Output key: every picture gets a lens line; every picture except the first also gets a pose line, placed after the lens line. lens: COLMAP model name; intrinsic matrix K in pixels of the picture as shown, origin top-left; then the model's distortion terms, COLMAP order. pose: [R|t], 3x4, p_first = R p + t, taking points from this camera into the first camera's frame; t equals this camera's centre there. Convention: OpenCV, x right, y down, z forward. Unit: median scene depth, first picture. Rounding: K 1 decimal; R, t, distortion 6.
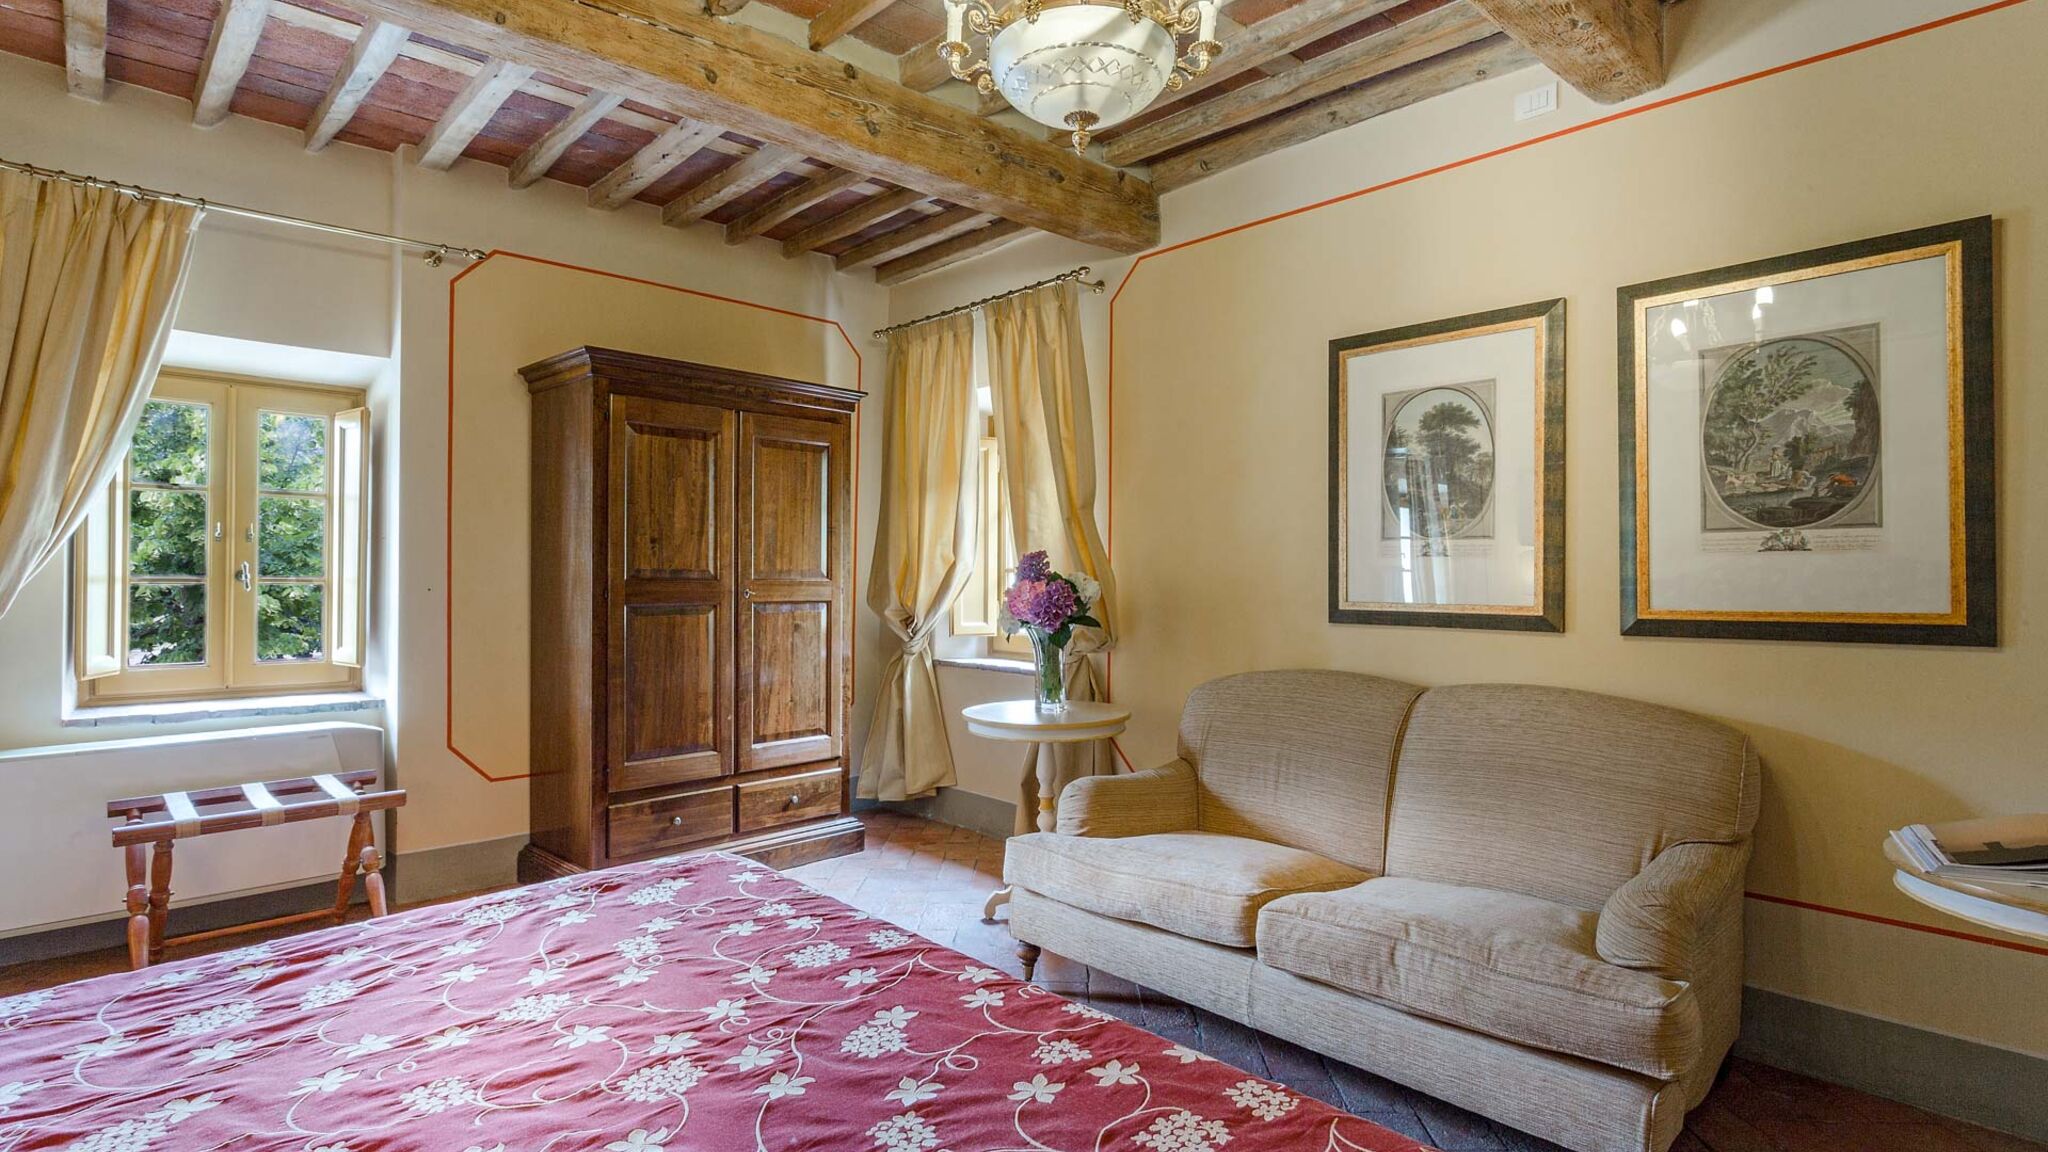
lens RADIAL K [[1019.9, 0, 1027.5], [0, 1019.9, 572.3], [0, 0, 1]] dist [-0.003253, 0.002471]
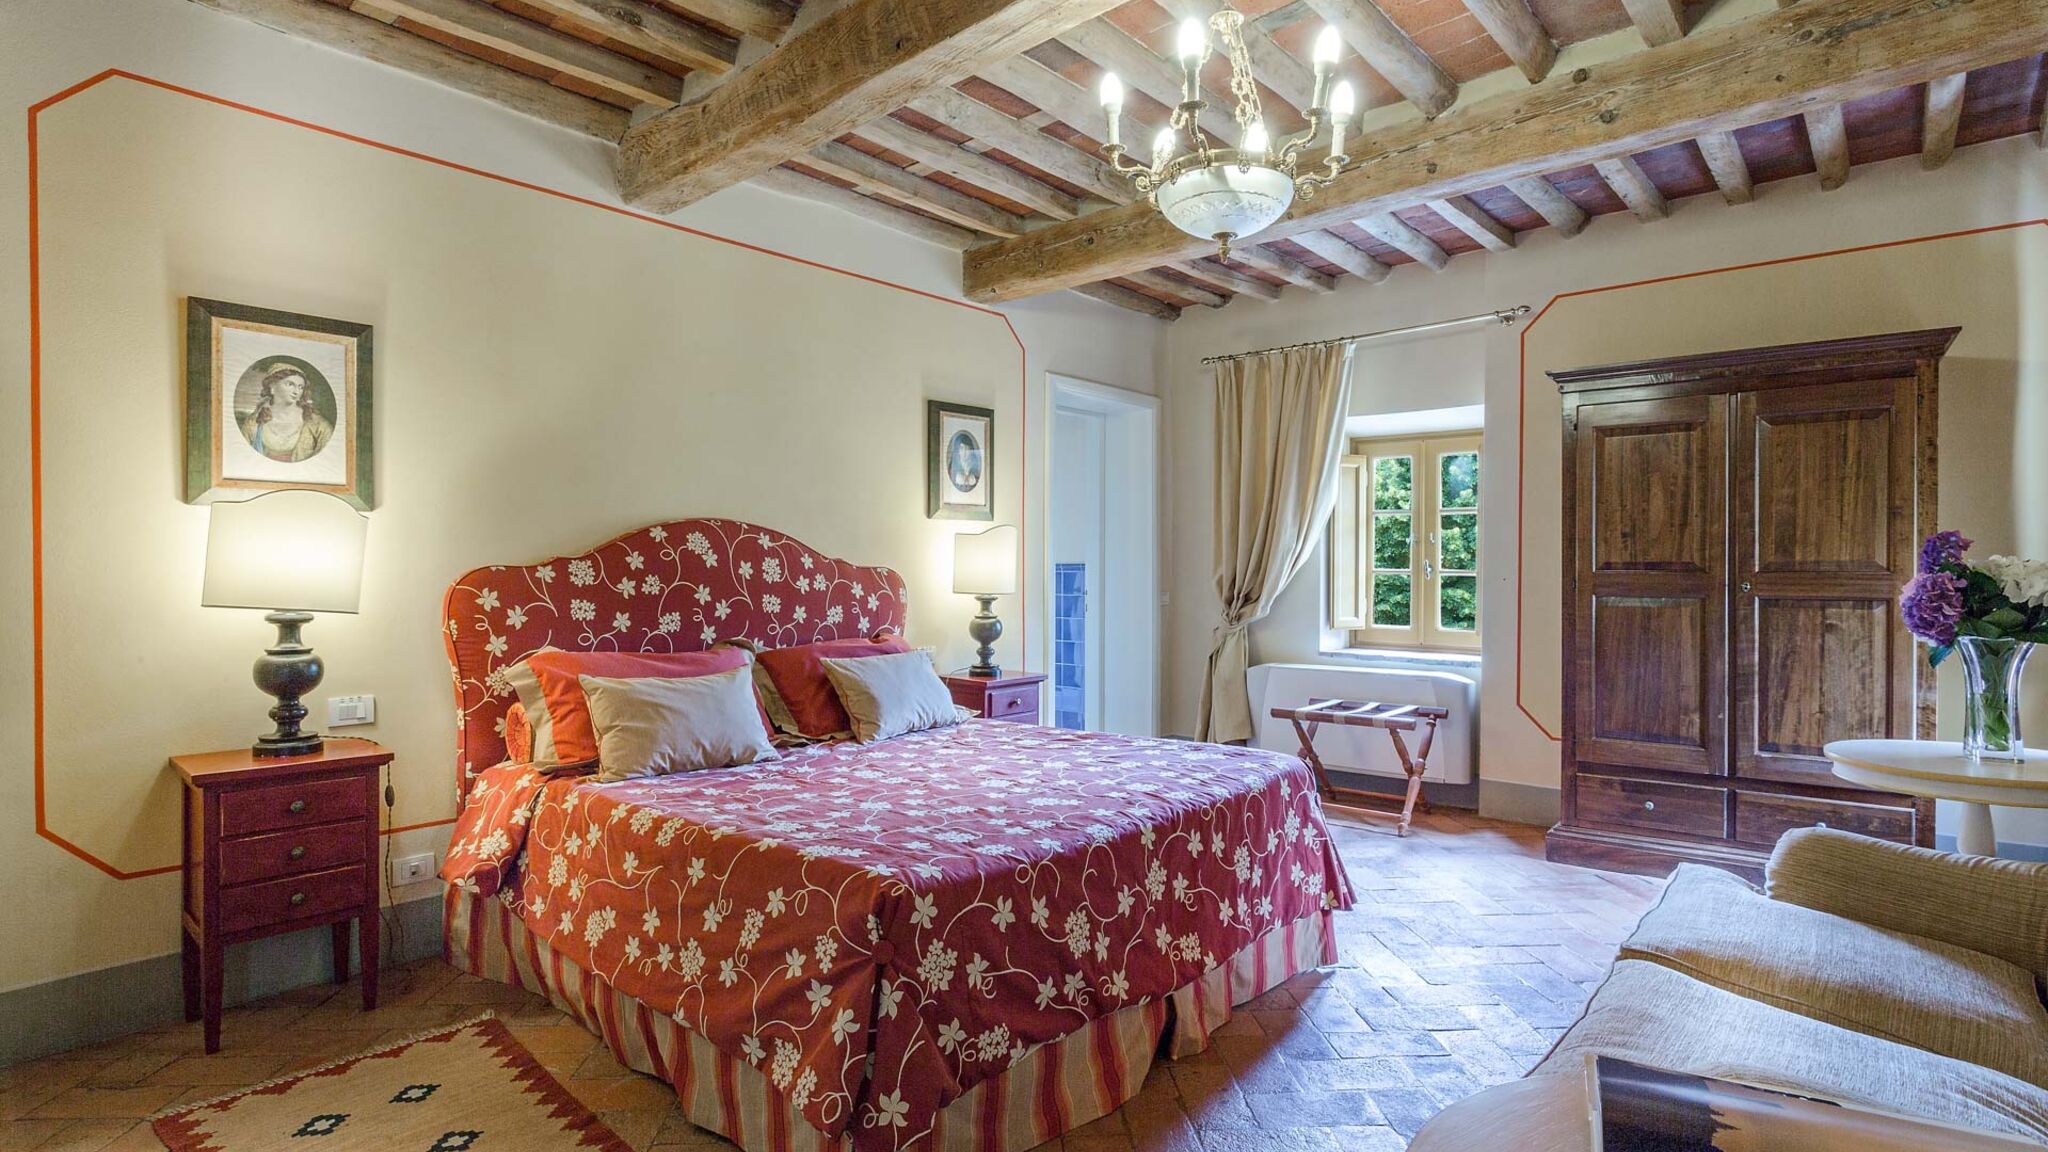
lens RADIAL K [[1019.9, 0, 991.6], [0, 1019.9, 575.0], [0, 0, 1]] dist [-0.003253, 0.002471]
pose [[0.070670, 0.004559, -0.997489, 0.645055], [0.007624, 0.999958, 0.005111, 0.000041], [0.997471, -0.007966, 0.070632, 0.266292]]
